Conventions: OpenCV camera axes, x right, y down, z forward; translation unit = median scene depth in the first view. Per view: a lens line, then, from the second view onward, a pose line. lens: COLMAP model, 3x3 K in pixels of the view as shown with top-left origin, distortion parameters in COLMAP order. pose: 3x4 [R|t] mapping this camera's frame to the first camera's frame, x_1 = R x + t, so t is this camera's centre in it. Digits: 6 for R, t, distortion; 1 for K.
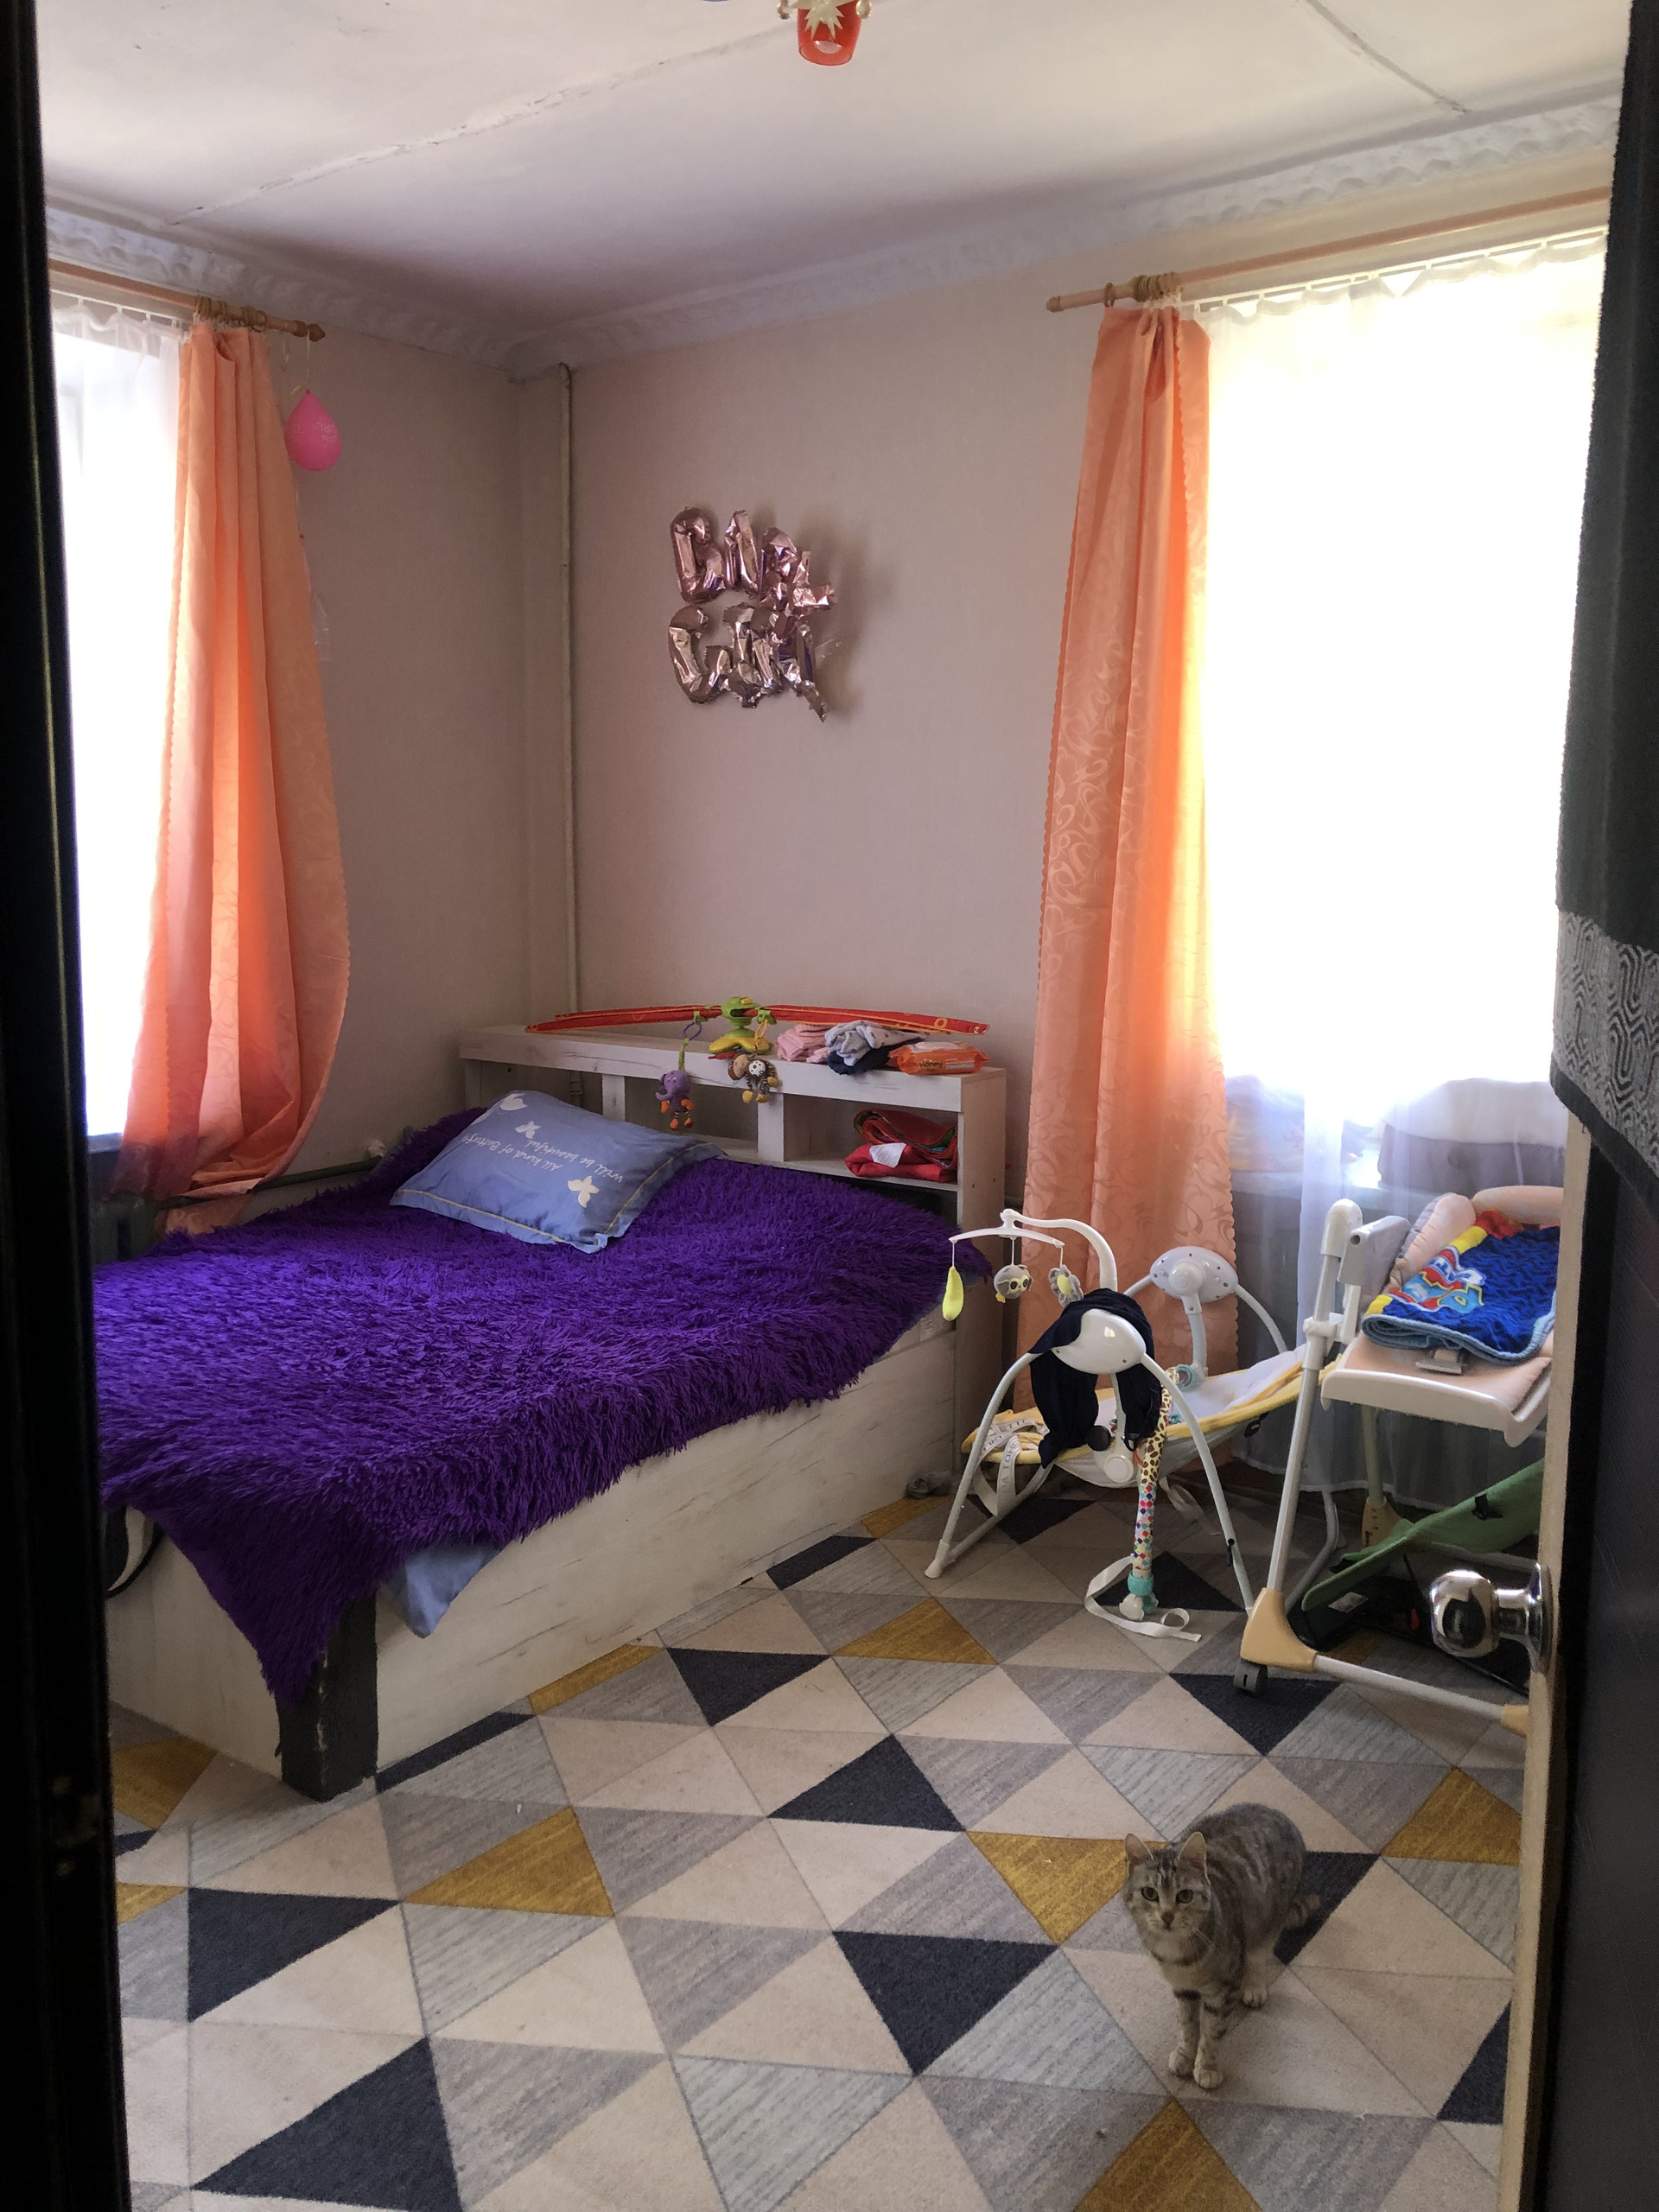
lens RADIAL K [[1769.2, 0, 829.5], [0, 1769.2, 1106.0], [0, 0, 1]] dist [0.058289, -0.067107]
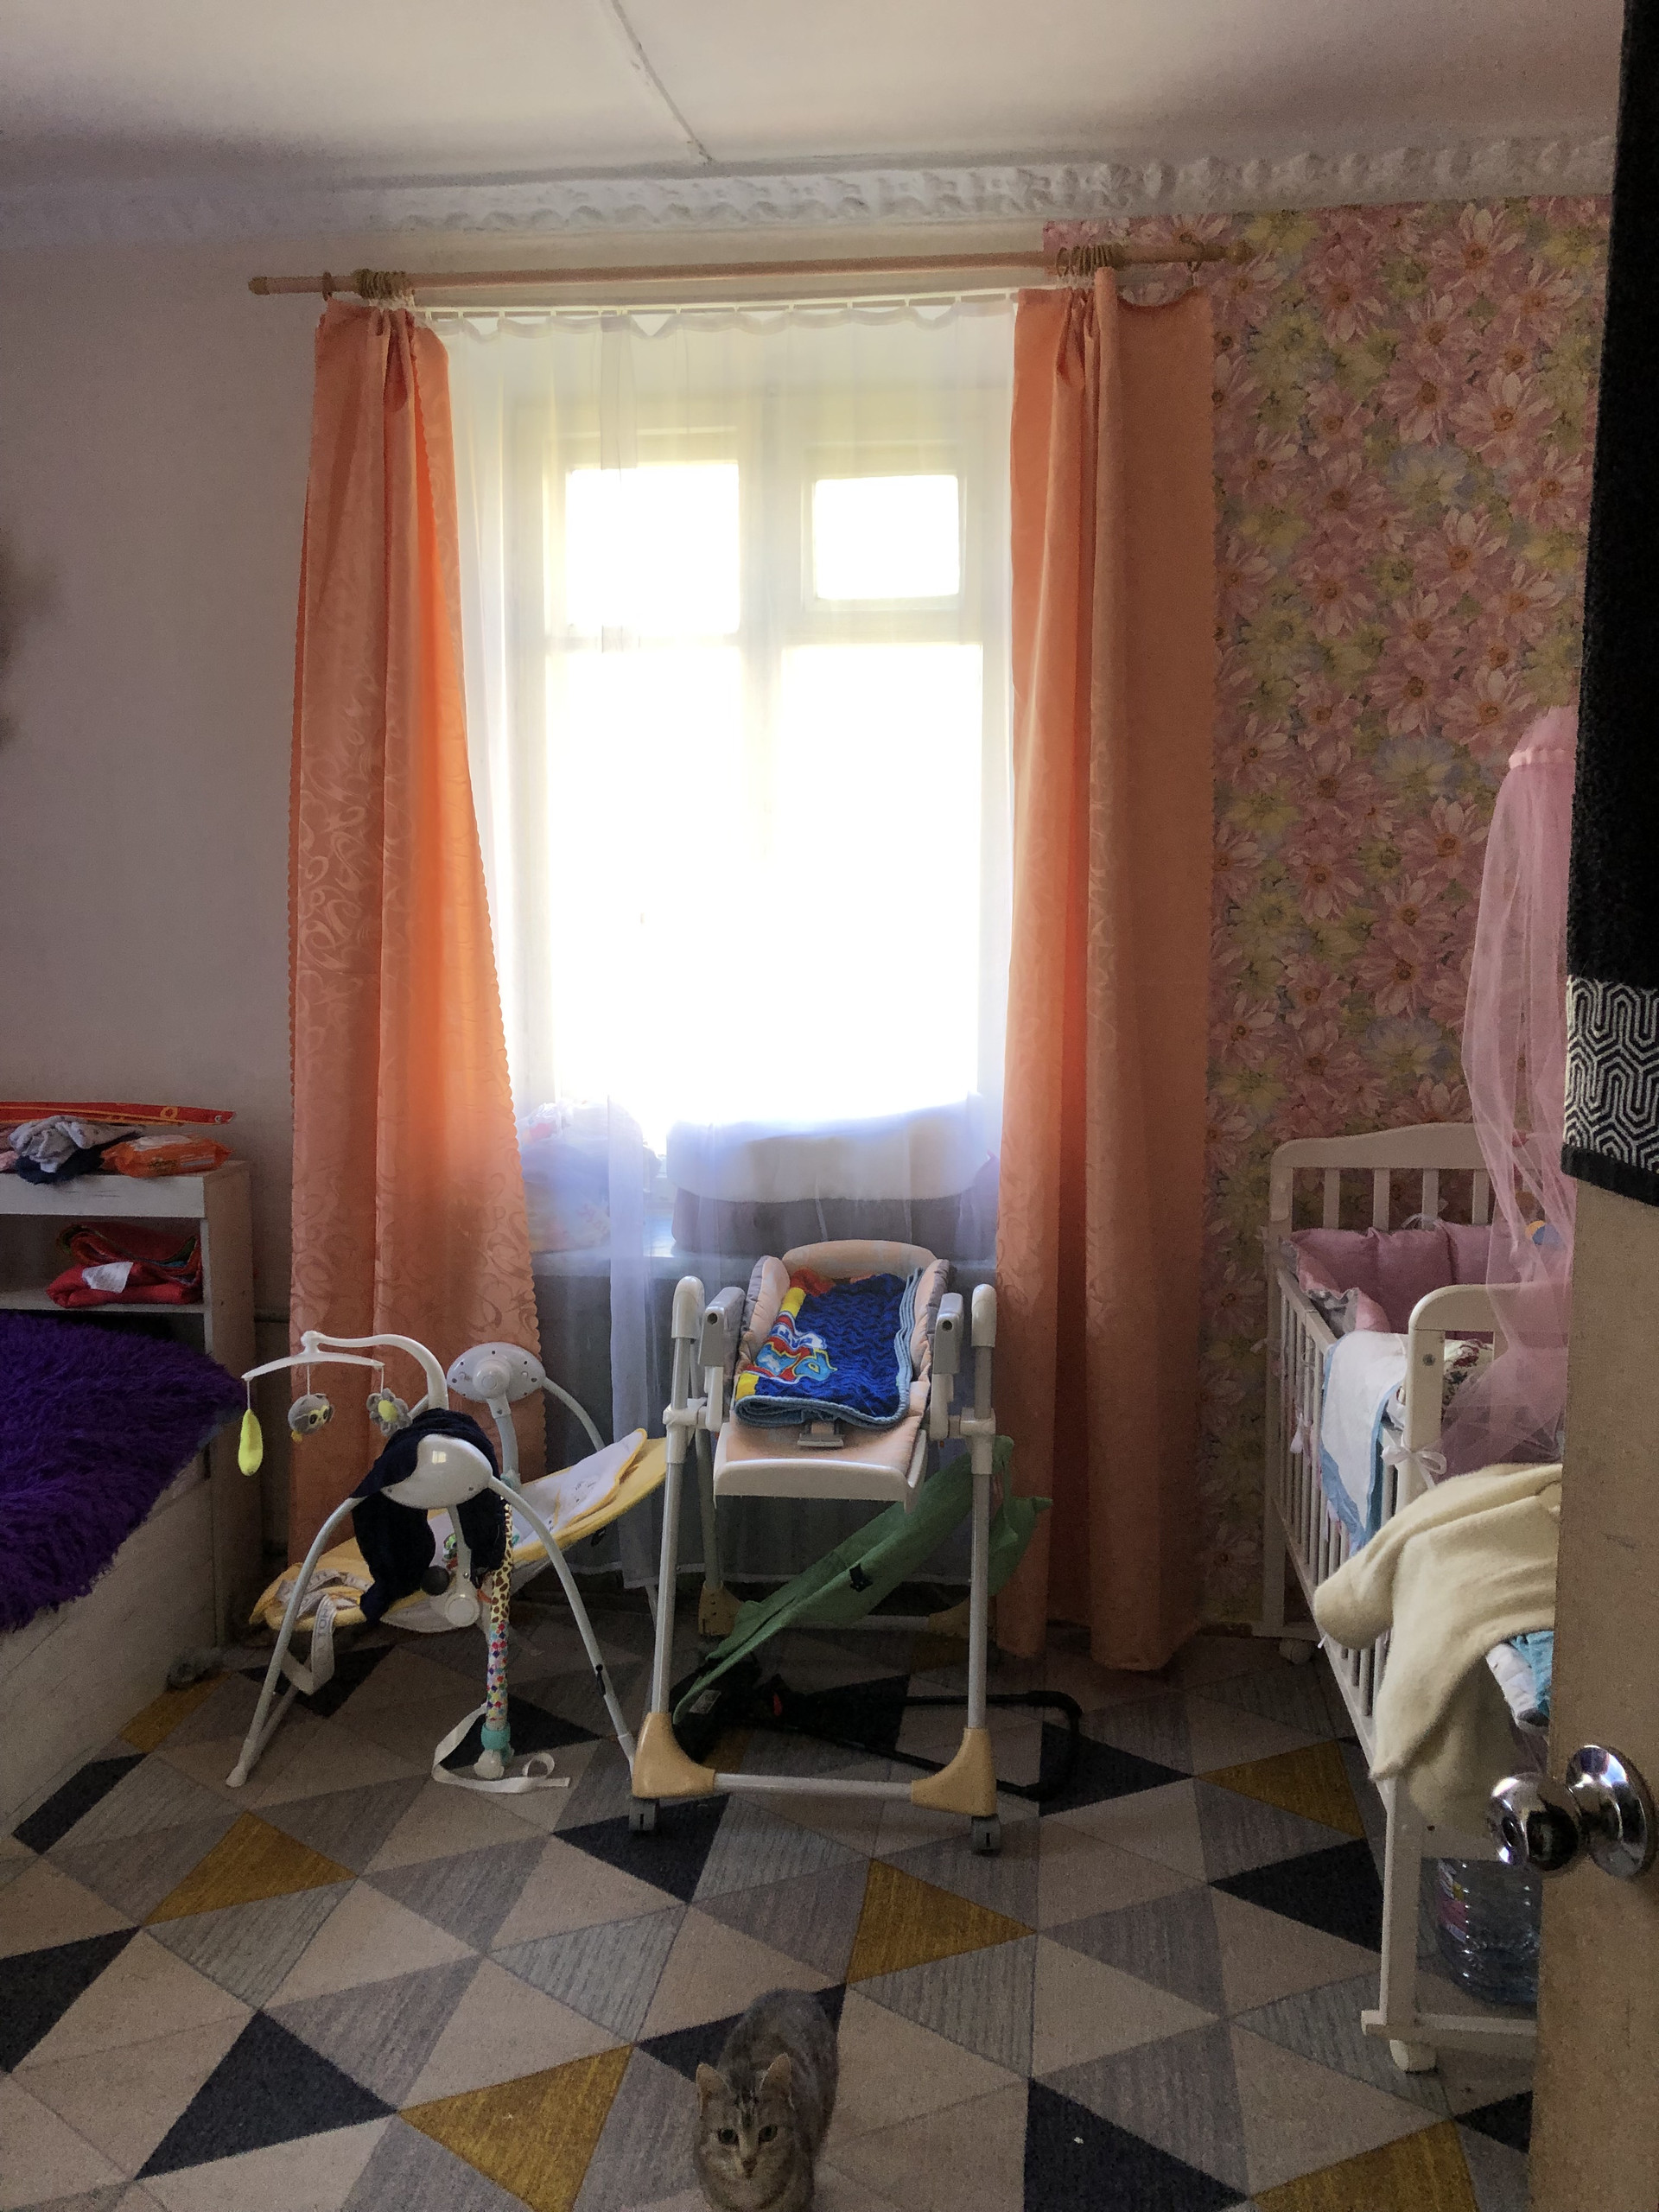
lens RADIAL K [[1769.2, 0, 829.5], [0, 1769.2, 1106.0], [0, 0, 1]] dist [0.058289, -0.067107]
pose [[0.861666, -0.061691, 0.503713, -0.103654], [0.076535, 0.997028, -0.008814, -0.021633], [-0.501672, 0.046146, 0.863826, 0.131129]]
